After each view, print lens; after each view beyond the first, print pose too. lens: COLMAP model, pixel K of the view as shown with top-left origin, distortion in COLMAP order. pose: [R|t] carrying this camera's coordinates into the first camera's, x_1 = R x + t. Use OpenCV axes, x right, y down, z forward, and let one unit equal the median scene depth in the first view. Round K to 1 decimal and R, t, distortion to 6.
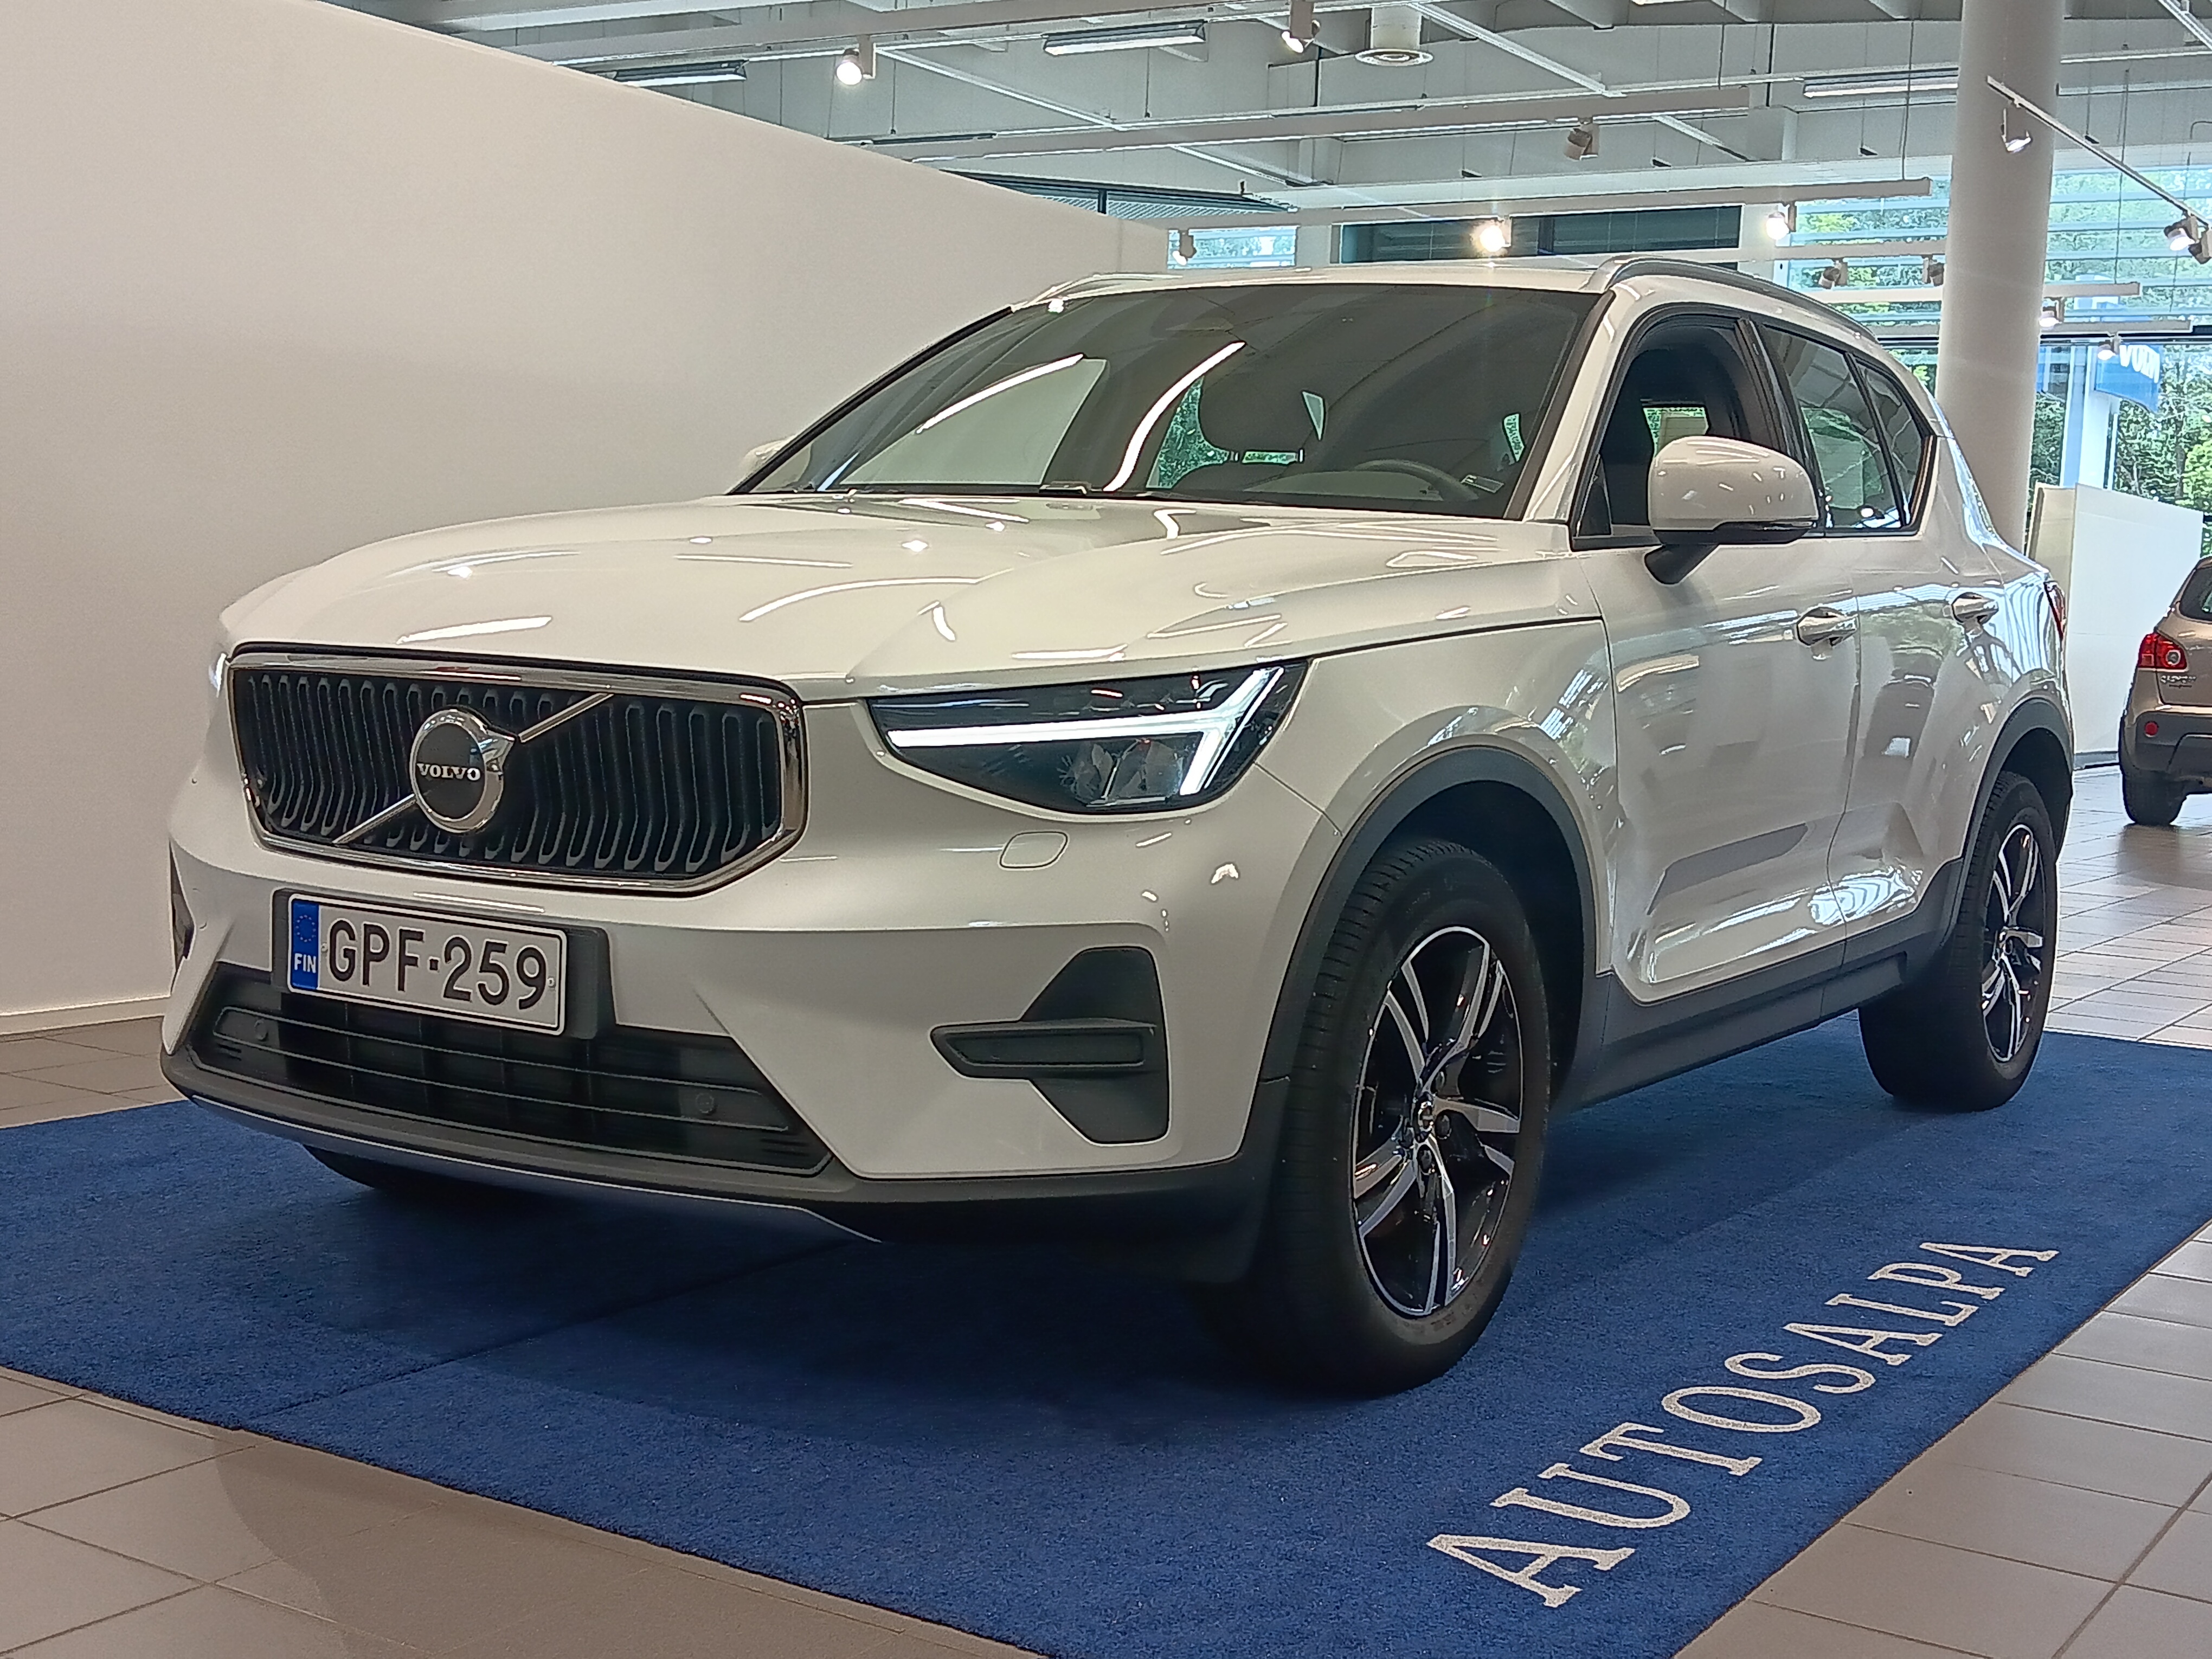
lens RADIAL K [[2677.0, 0, 1106.0], [0, 2677.0, 829.5], [0, 0, 1]] dist [0.090287, -0.431322]
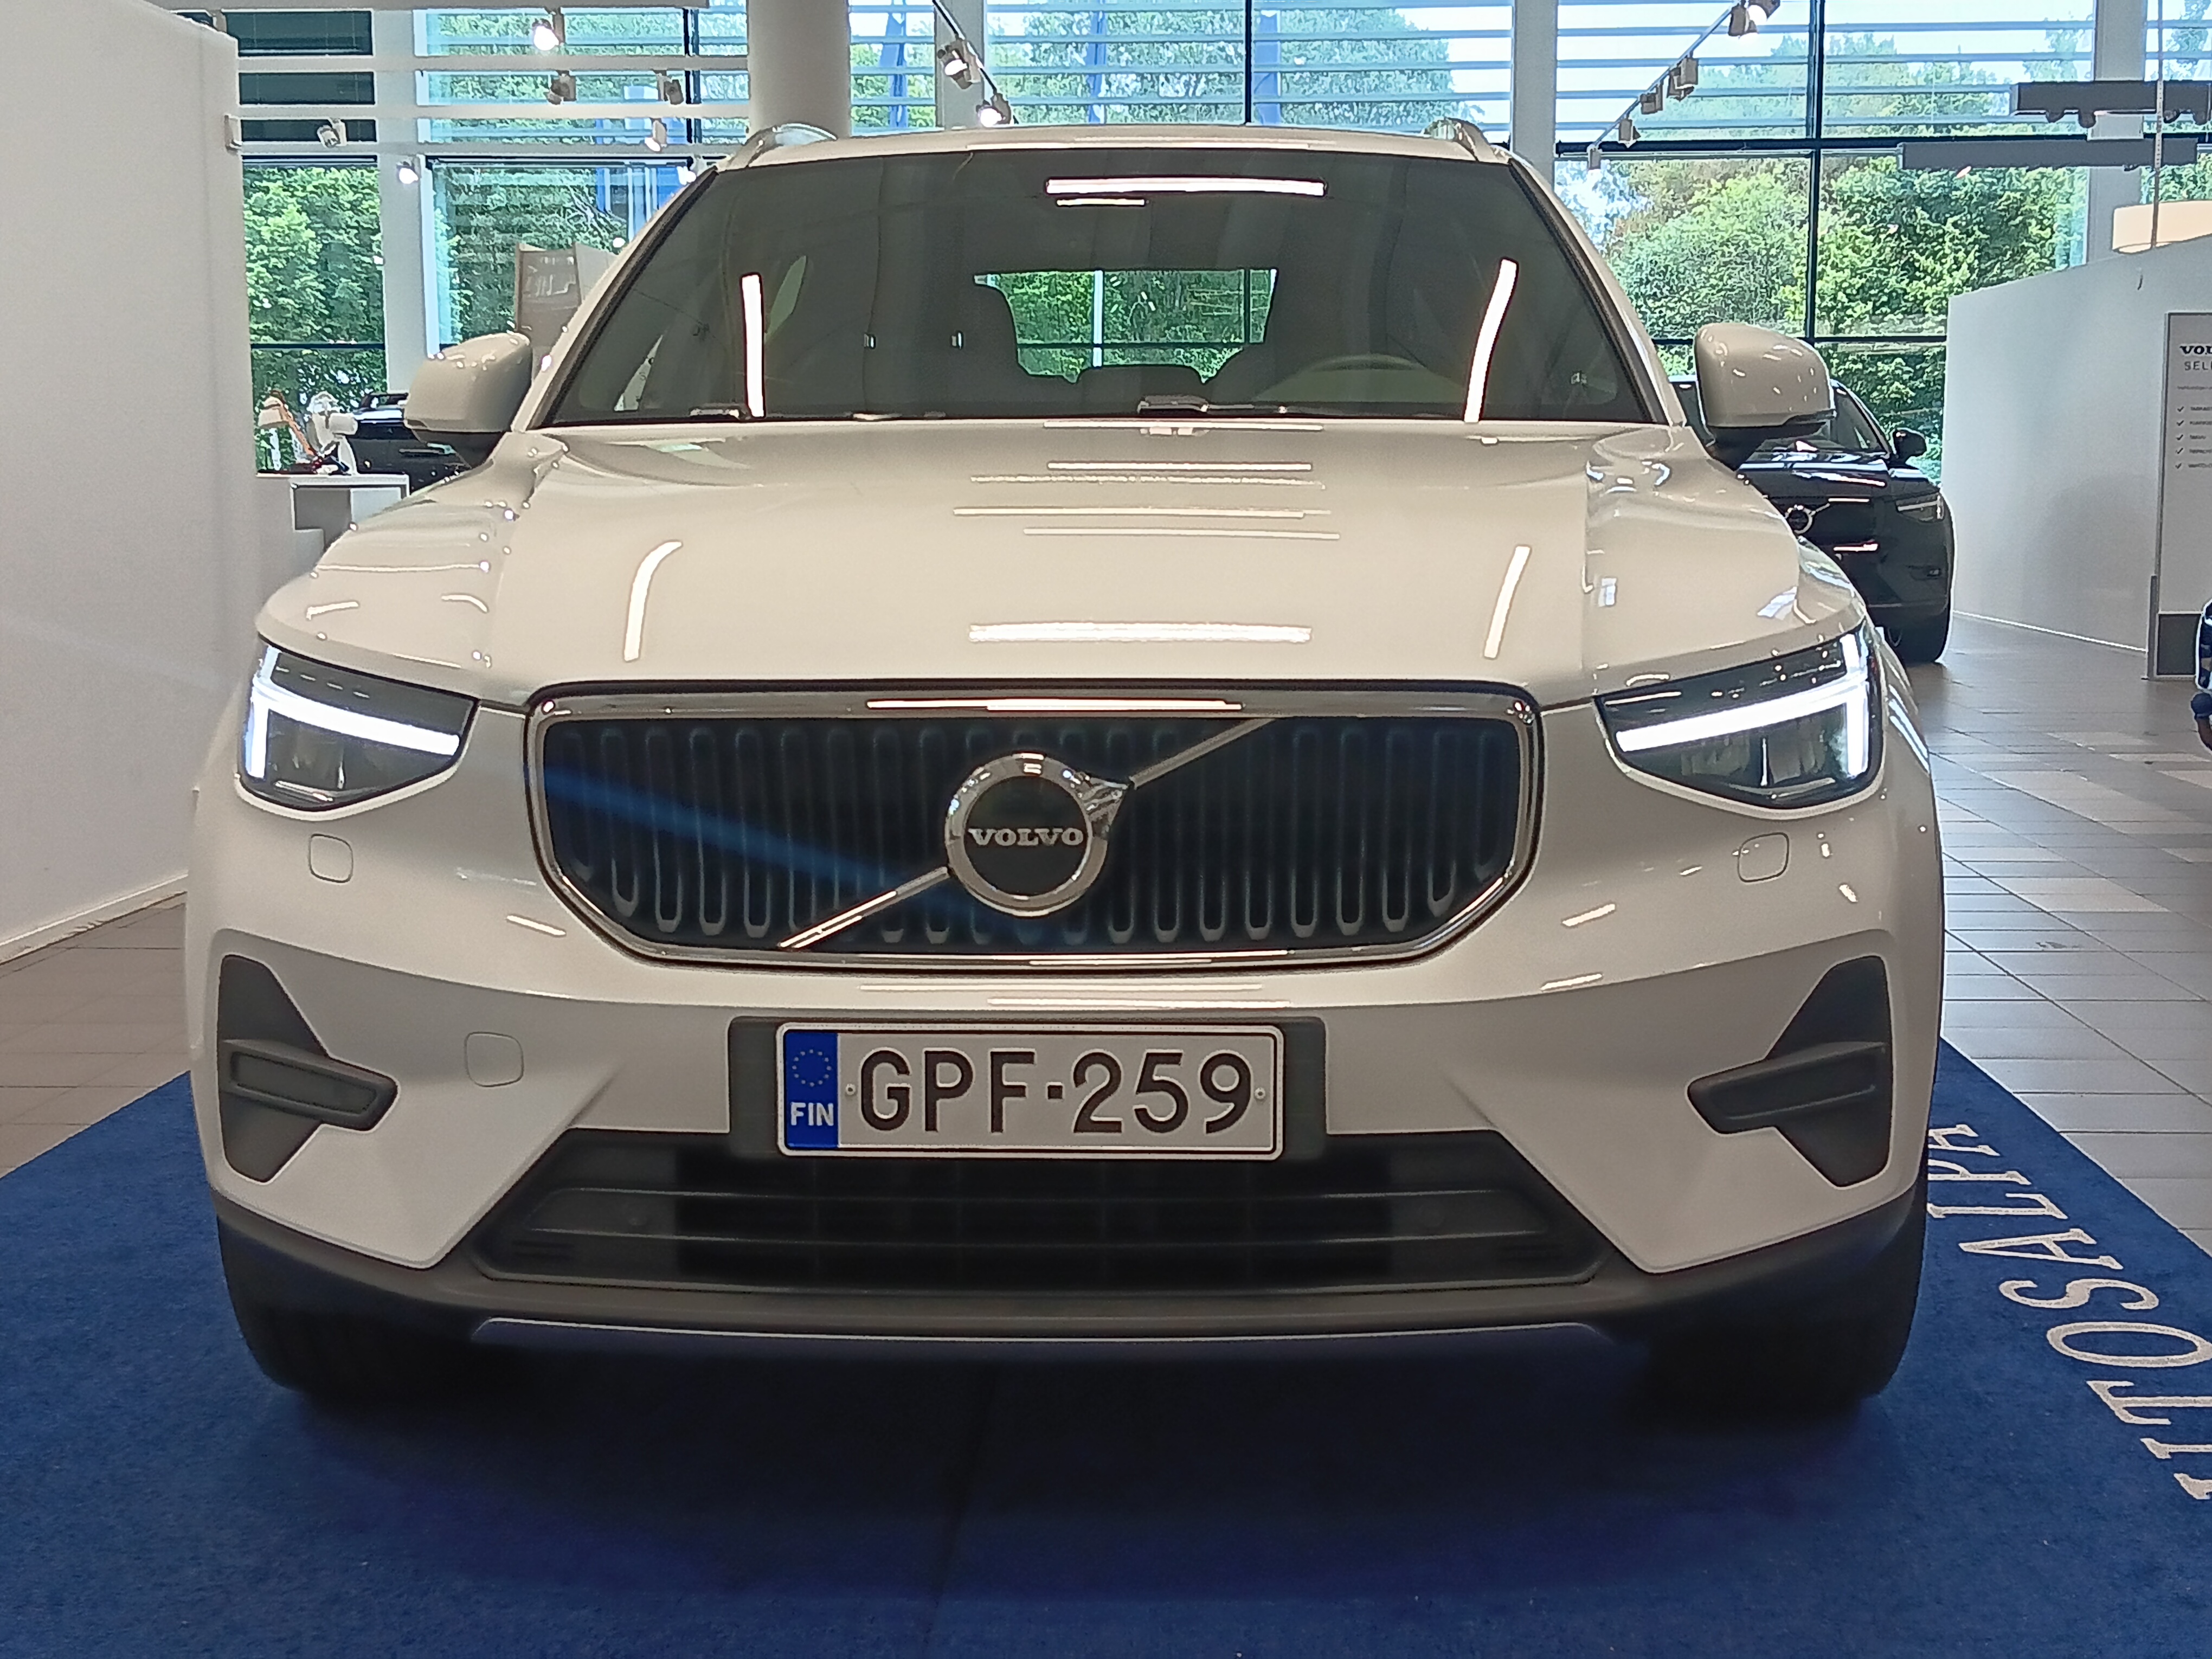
lens RADIAL K [[2677.0, 0, 1106.0], [0, 2677.0, 829.5], [0, 0, 1]] dist [0.090287, -0.431322]
pose [[0.889835, -0.102580, 0.444602, -0.569414], [0.087175, 0.994672, 0.055020, -0.064151], [-0.447877, -0.010200, 0.894037, 0.320589]]
